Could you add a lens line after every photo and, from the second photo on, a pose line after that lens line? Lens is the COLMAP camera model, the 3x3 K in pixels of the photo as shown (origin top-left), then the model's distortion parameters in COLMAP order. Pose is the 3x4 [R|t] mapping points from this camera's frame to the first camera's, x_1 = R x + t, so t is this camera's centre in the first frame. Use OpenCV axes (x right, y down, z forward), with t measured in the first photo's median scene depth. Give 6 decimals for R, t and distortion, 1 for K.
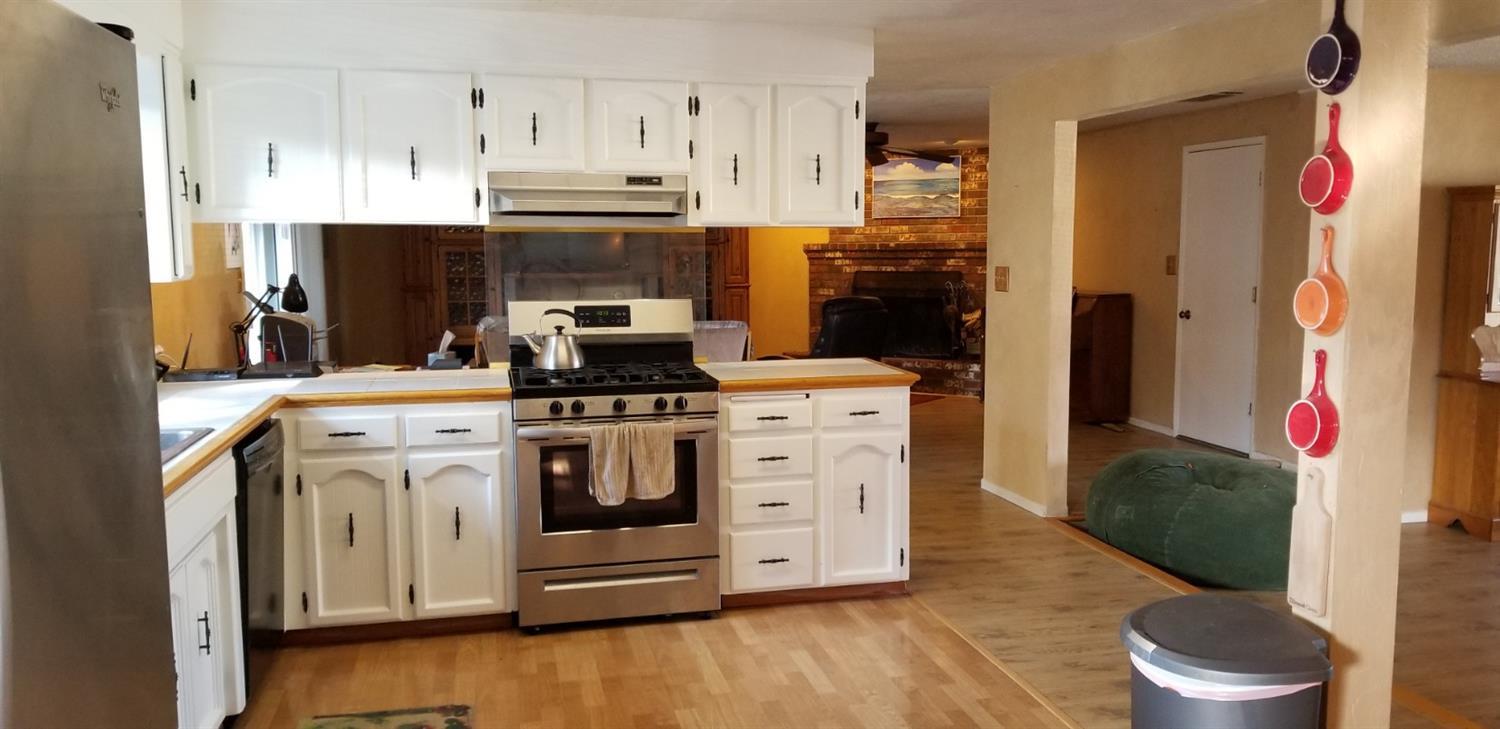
lens RADIAL K [[1171.3, 0, 783.6], [0, 1171.3, 371.1], [0, 0, 1]] dist [0.091006, -0.158447]
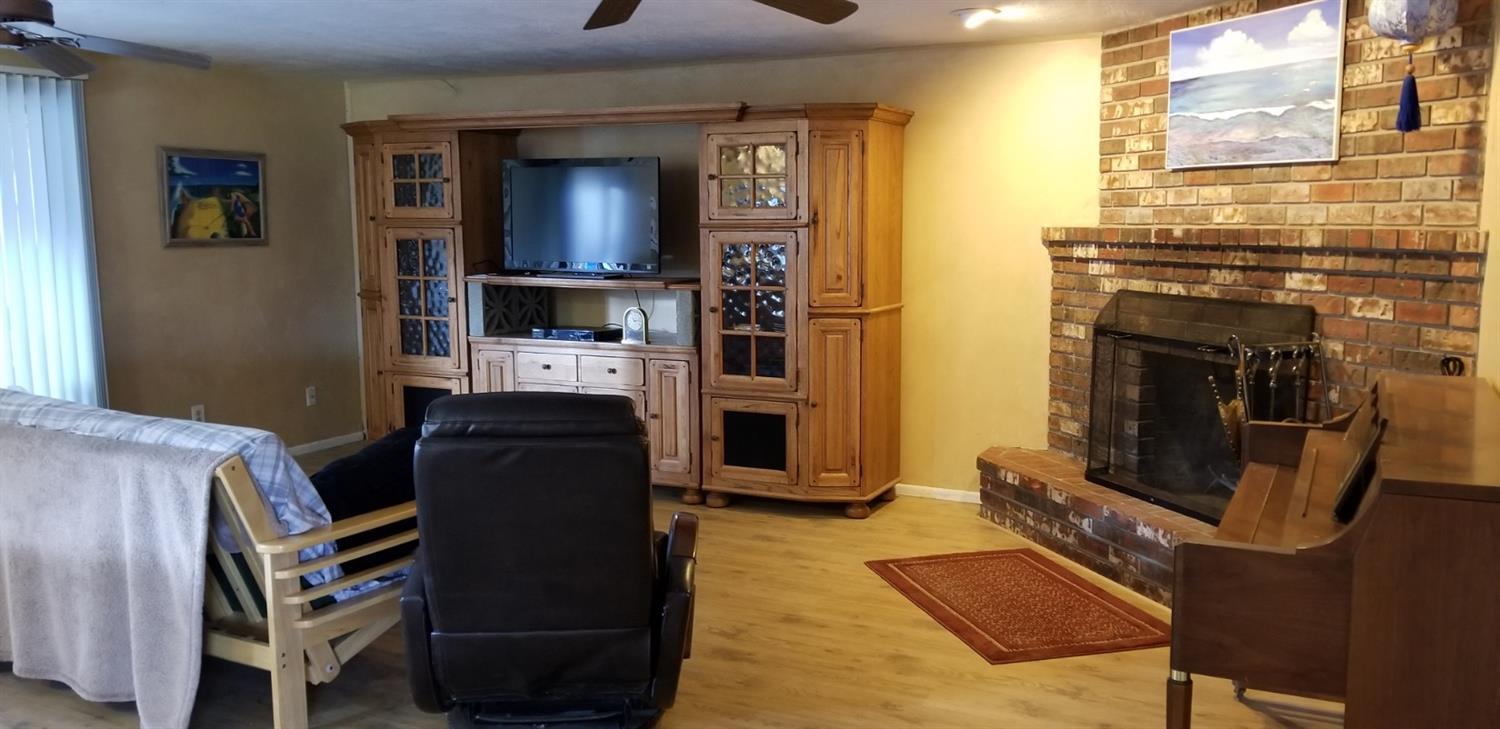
lens RADIAL K [[1171.3, 0, 776.1], [0, 1171.3, 367.8], [0, 0, 1]] dist [0.091006, -0.158447]
pose [[0.772627, 0.084965, -0.629148, 0.608665], [-0.070349, 0.996359, 0.048164, -0.170132], [0.630950, 0.007047, 0.775792, 1.420893]]
